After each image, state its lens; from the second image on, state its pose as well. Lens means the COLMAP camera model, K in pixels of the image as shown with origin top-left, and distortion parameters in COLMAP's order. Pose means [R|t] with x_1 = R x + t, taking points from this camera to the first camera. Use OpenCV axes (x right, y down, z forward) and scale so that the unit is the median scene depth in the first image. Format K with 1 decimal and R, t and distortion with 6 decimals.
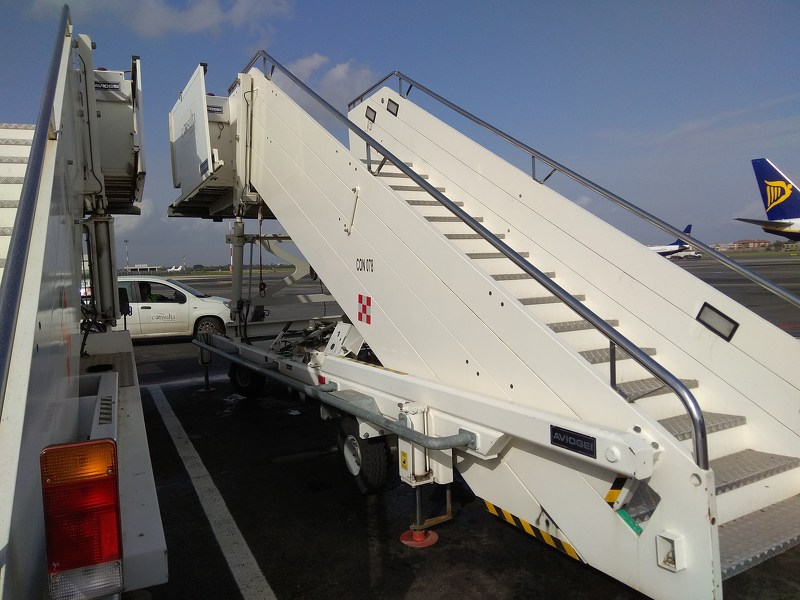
lens RADIAL K [[601.5, 0, 400.0], [0, 601.5, 300.0], [0, 0, 1]] dist [0.102484, -0.152269]
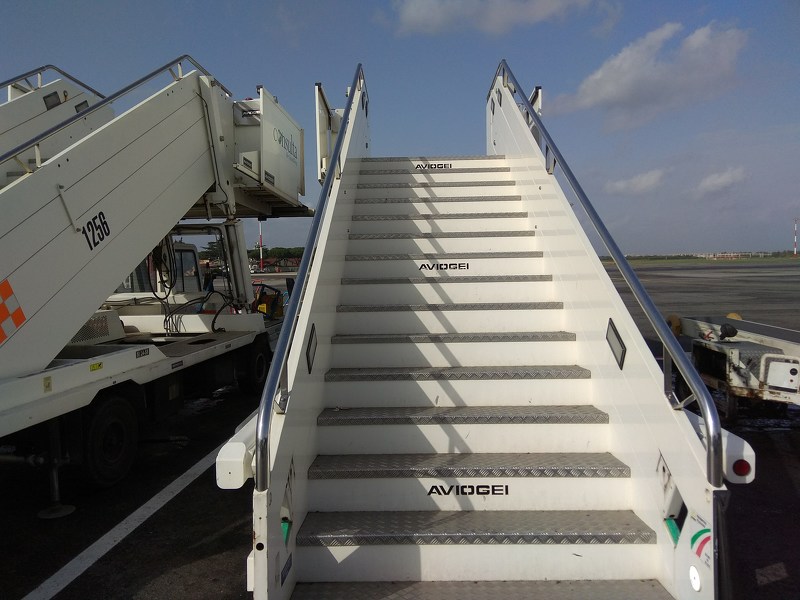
lens RADIAL K [[601.5, 0, 400.0], [0, 601.5, 300.0], [0, 0, 1]] dist [0.102484, -0.152269]
pose [[0.857089, 0.044817, -0.513215, 0.720613], [-0.037882, 0.998995, 0.023973, -0.029861], [0.513774, -0.001105, 0.857925, 0.187678]]
